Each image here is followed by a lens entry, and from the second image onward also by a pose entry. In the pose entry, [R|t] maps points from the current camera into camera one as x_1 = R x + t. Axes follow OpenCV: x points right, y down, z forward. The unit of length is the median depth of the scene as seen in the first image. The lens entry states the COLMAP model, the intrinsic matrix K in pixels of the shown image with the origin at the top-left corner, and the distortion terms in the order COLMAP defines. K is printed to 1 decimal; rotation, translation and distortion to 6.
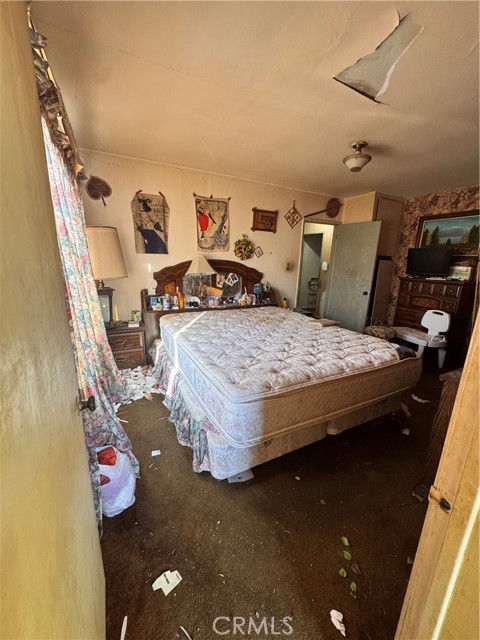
lens RADIAL K [[255.6, 0, 240.2], [0, 255.6, 320.9], [0, 0, 1]] dist [-0.002006, 0.000270]
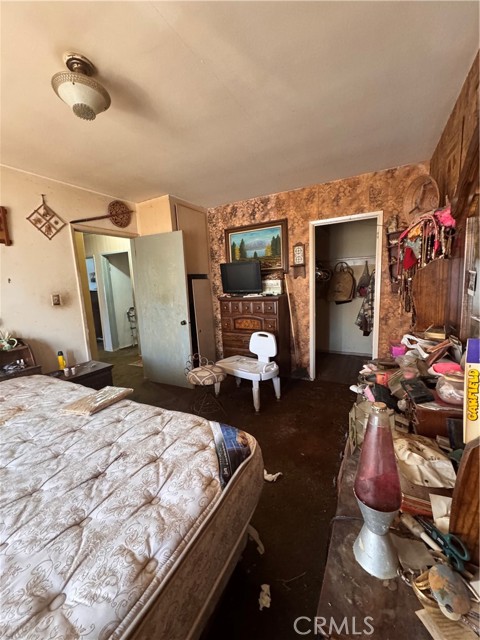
lens RADIAL K [[255.6, 0, 240.2], [0, 255.6, 320.9], [0, 0, 1]] dist [-0.002006, 0.000270]
pose [[0.823659, -0.155696, 0.545293, 0.221404], [0.205615, 0.978133, -0.031295, -0.056858], [-0.528496, 0.137896, 0.837661, 0.276630]]
